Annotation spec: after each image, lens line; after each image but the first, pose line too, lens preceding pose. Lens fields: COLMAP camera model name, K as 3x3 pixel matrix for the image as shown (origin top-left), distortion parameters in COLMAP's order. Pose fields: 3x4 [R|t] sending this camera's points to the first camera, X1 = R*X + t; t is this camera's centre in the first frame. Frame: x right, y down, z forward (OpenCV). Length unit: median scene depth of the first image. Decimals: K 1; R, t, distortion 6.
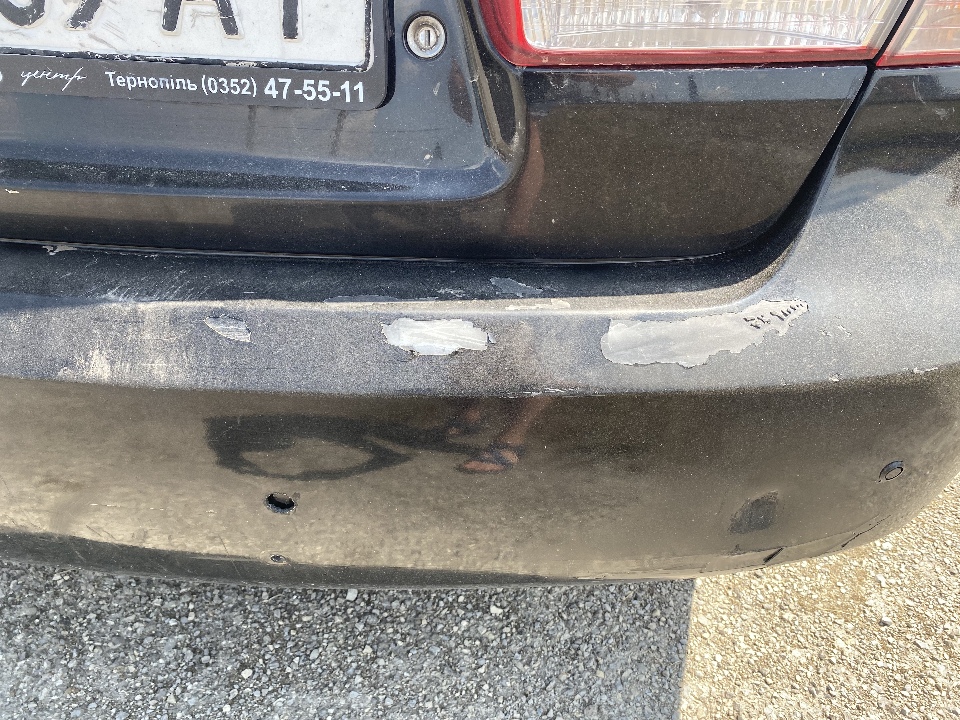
lens RADIAL K [[721.1, 0, 480.4], [0, 721.1, 354.3], [0, 0, 1]] dist [0.002260, -0.005761]
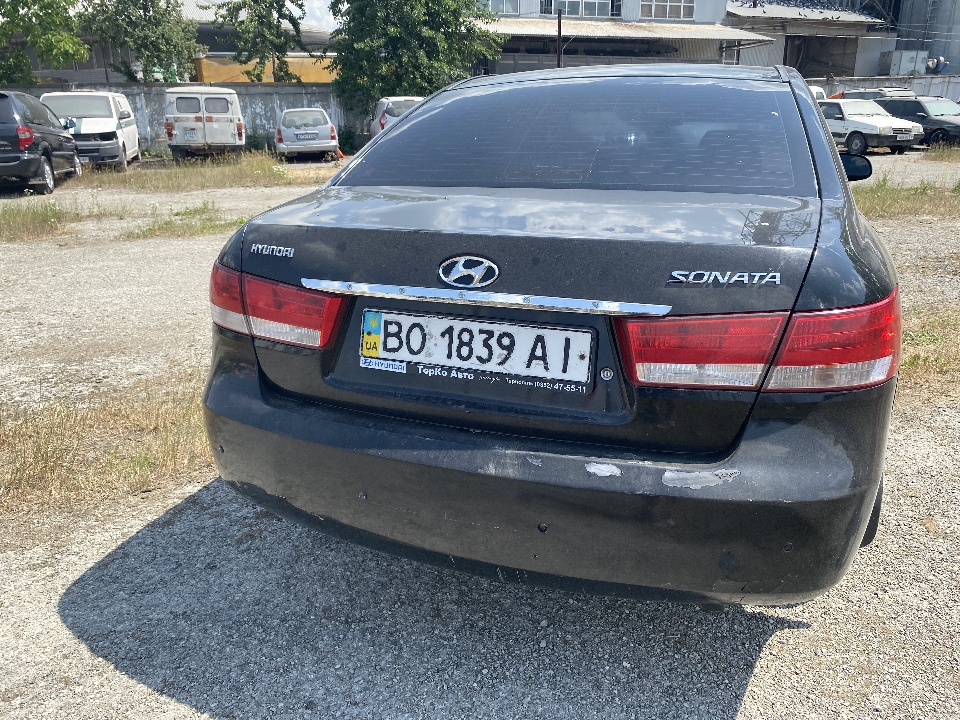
lens RADIAL K [[721.1, 0, 480.4], [0, 721.1, 354.3], [0, 0, 1]] dist [0.002260, -0.005761]
pose [[0.969800, 0.047653, -0.239201, 0.130542], [-0.119117, 0.948349, -0.294014, 0.441393], [0.212836, 0.313628, 0.925386, -1.923982]]
